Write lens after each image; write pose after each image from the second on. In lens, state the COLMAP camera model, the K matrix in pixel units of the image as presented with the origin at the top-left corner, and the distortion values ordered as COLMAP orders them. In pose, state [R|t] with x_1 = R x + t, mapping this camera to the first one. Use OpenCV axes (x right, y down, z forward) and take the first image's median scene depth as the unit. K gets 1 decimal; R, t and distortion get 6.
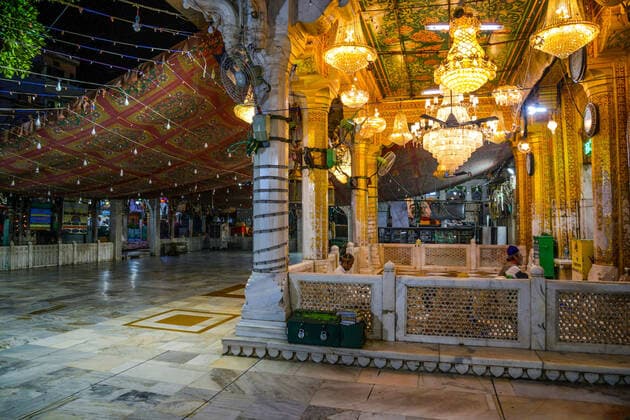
lens RADIAL K [[435.0, 0, 315.0], [0, 435.0, 210.0], [0, 0, 1]] dist [-0.111658, 0.063613]
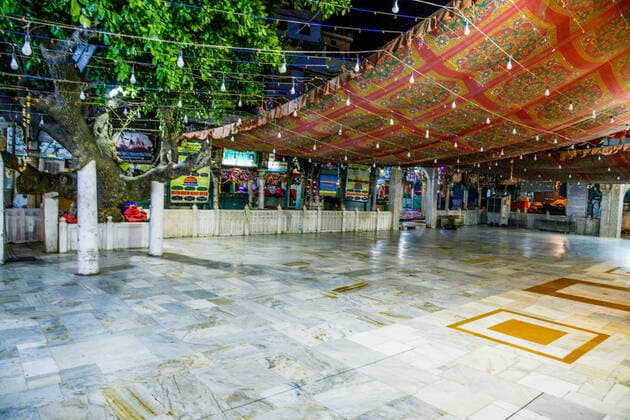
lens RADIAL K [[435.0, 0, 315.0], [0, 435.0, 210.0], [0, 0, 1]] dist [-0.111658, 0.063613]
pose [[0.836179, 0.060226, -0.545140, -0.107912], [-0.023227, 0.996949, 0.074515, 0.003244], [0.547965, -0.049646, 0.835027, 0.100473]]
